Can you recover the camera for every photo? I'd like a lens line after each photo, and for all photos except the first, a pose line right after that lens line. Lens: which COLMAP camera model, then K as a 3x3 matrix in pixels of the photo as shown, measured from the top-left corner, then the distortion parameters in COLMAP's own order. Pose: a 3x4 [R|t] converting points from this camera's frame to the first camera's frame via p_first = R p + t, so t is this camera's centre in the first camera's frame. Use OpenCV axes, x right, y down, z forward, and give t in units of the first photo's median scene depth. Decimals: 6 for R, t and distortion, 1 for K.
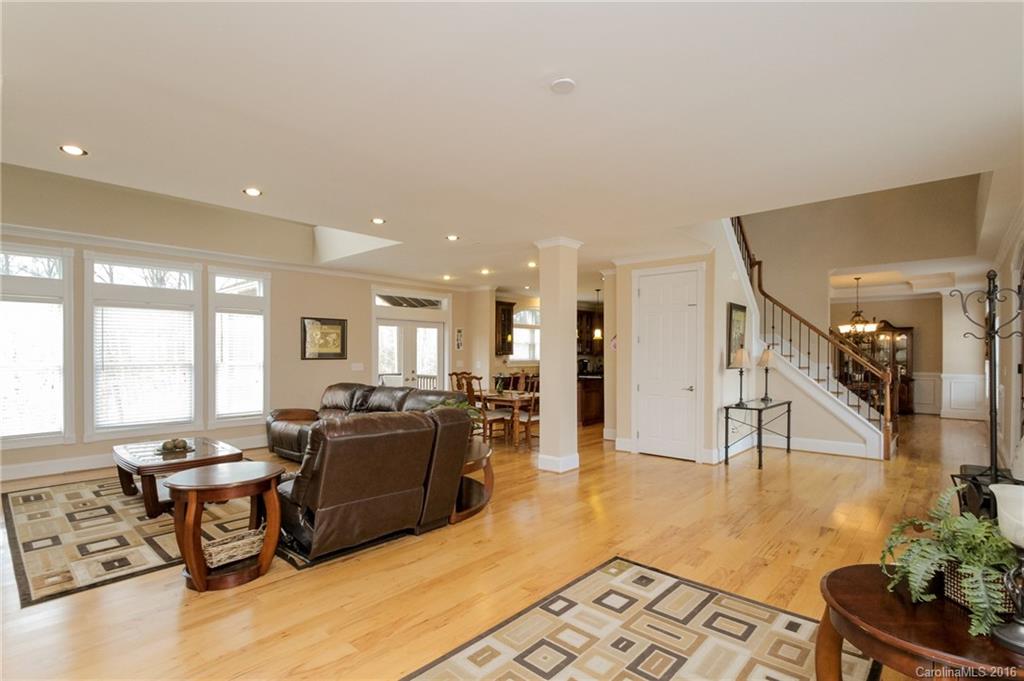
lens RADIAL K [[491.4, 0, 523.6], [0, 491.4, 353.4], [0, 0, 1]] dist [-0.002247, -0.000714]
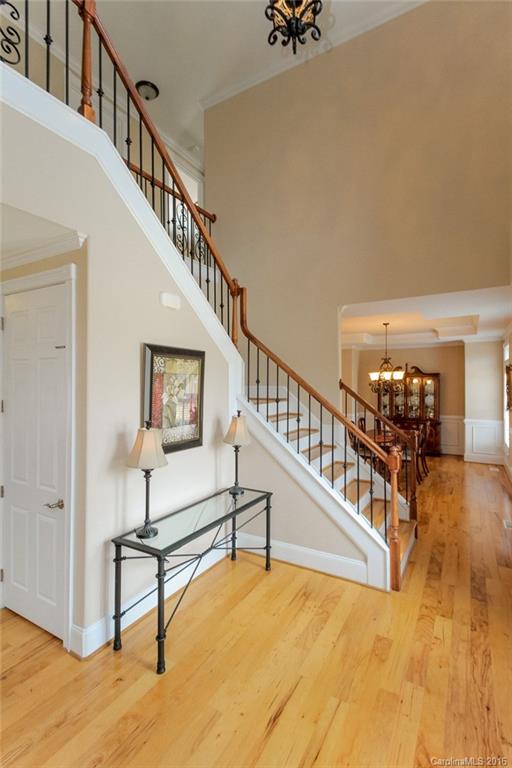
lens RADIAL K [[362.6, 0, 256.0], [0, 362.6, 384.0], [0, 0, 1]] dist [0.036203, -0.000010]
pose [[0.981326, -0.002742, 0.192333, 0.298568], [0.002668, 0.999996, 0.000648, -0.037185], [-0.192334, -0.000123, 0.981330, 0.356212]]
